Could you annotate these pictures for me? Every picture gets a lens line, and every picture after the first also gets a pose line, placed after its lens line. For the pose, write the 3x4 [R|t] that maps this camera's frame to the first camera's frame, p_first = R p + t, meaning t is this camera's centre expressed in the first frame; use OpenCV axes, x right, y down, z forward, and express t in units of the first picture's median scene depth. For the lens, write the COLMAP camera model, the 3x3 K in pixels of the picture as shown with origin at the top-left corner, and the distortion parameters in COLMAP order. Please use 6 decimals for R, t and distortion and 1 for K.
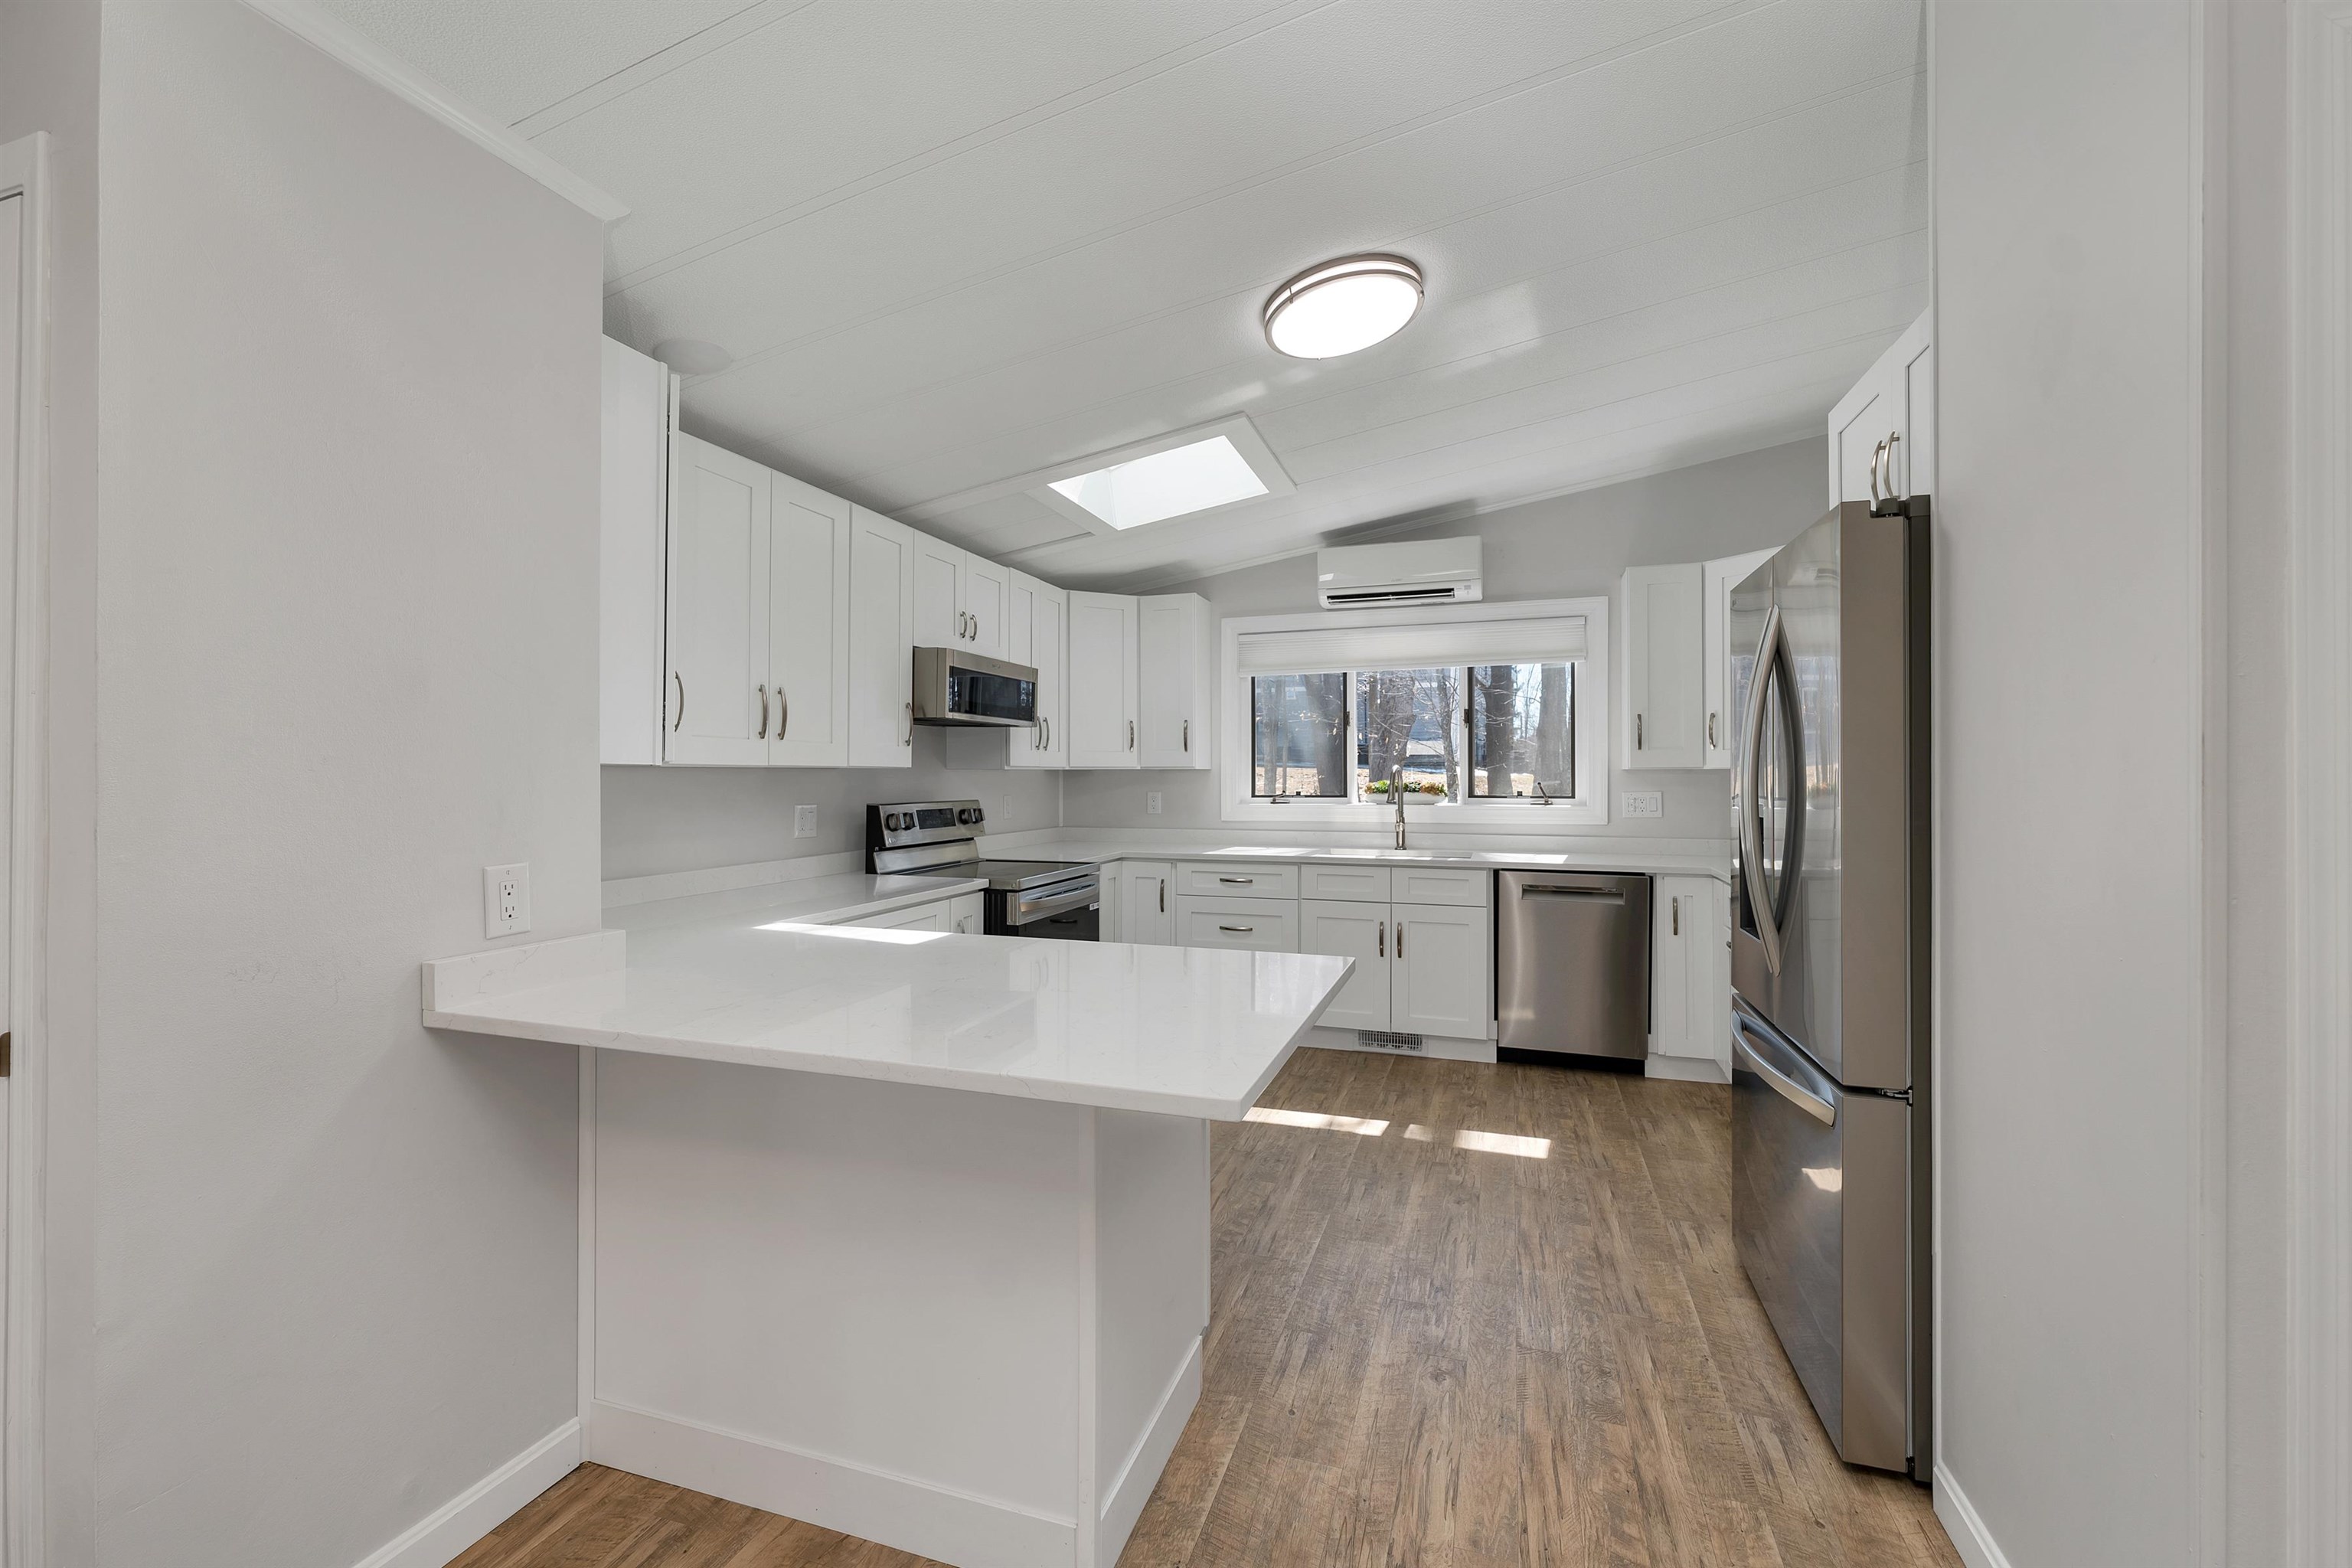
lens RADIAL K [[975.1, 0, 1175.9], [0, 975.1, 771.8], [0, 0, 1]] dist [0.001950, -0.000286]
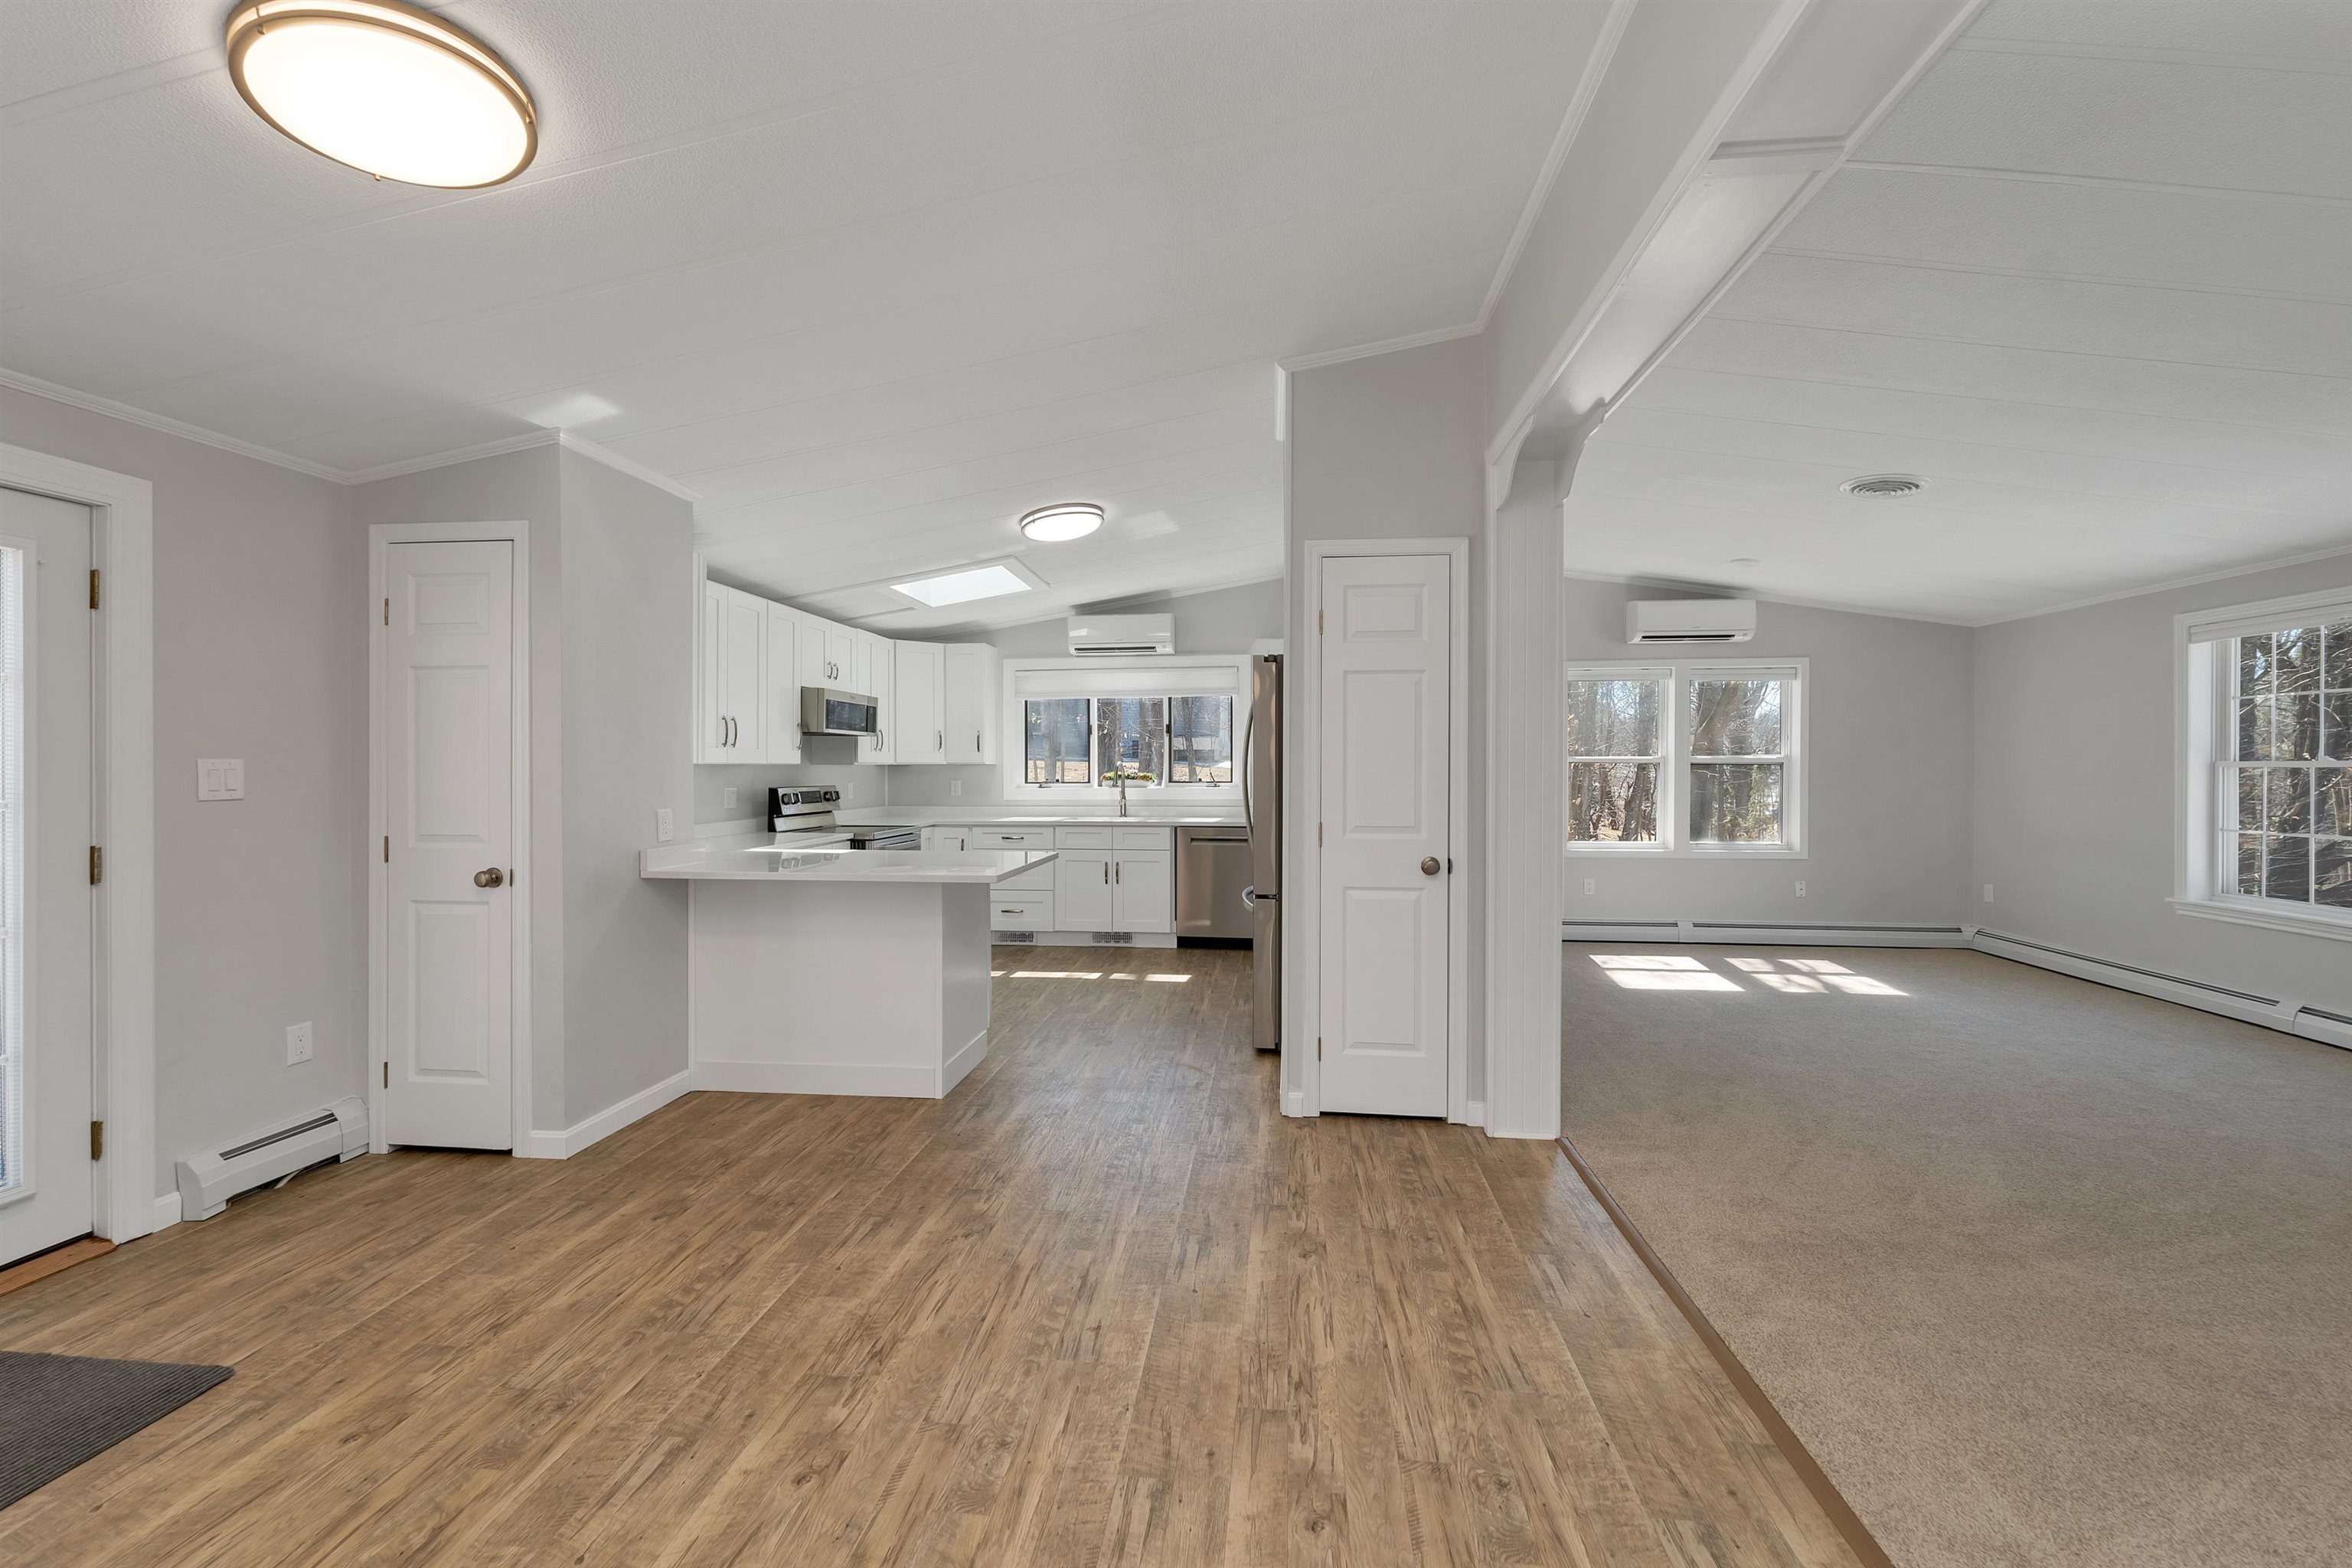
lens RADIAL K [[975.1, 0, 1160.4], [0, 975.1, 772.7], [0, 0, 1]] dist [0.001950, -0.000286]
pose [[0.981388, -0.003430, 0.192003, -0.003622], [0.001984, 0.999968, 0.007720, -0.000764], [-0.192024, -0.007195, 0.981364, -0.553365]]
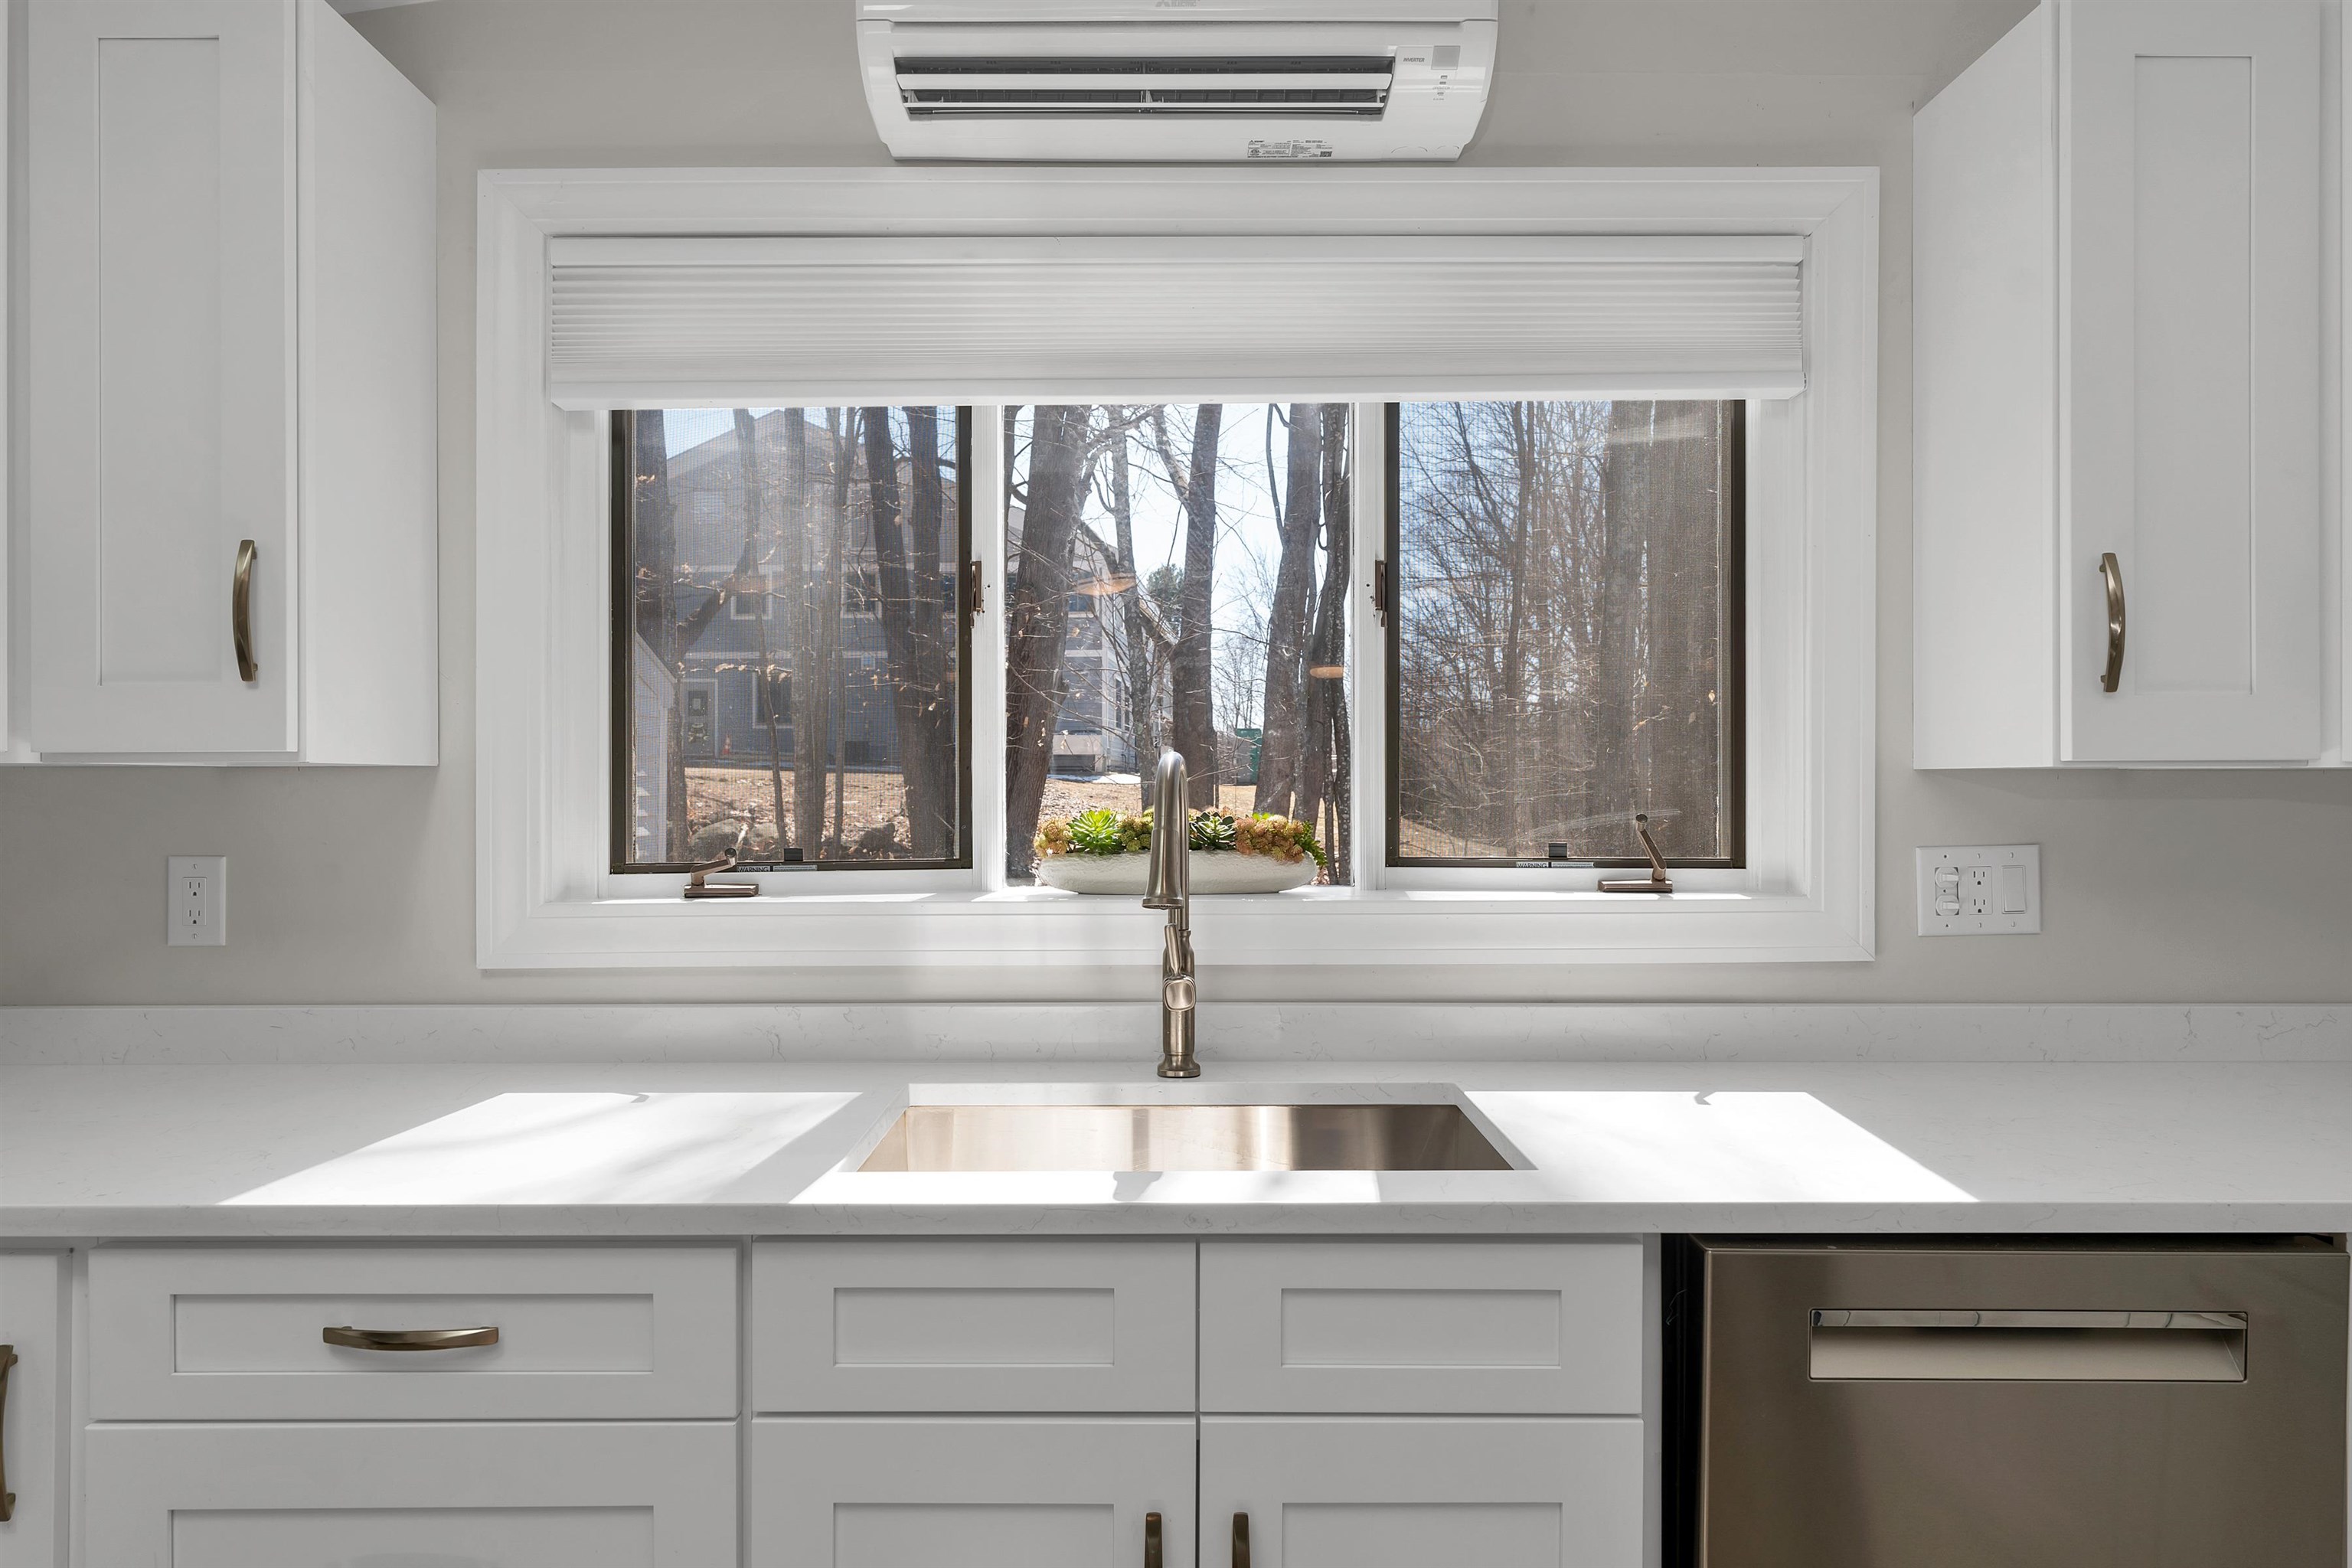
lens RADIAL K [[1359.0, 0, 1161.6], [0, 1359.0, 782.8], [0, 0, 1]] dist [0.001038, 0.000353]
pose [[0.948332, 0.001039, 0.317277, 0.122634], [-0.001412, 0.999999, 0.000947, 0.001399], [-0.317276, -0.001346, 0.948332, 0.729209]]
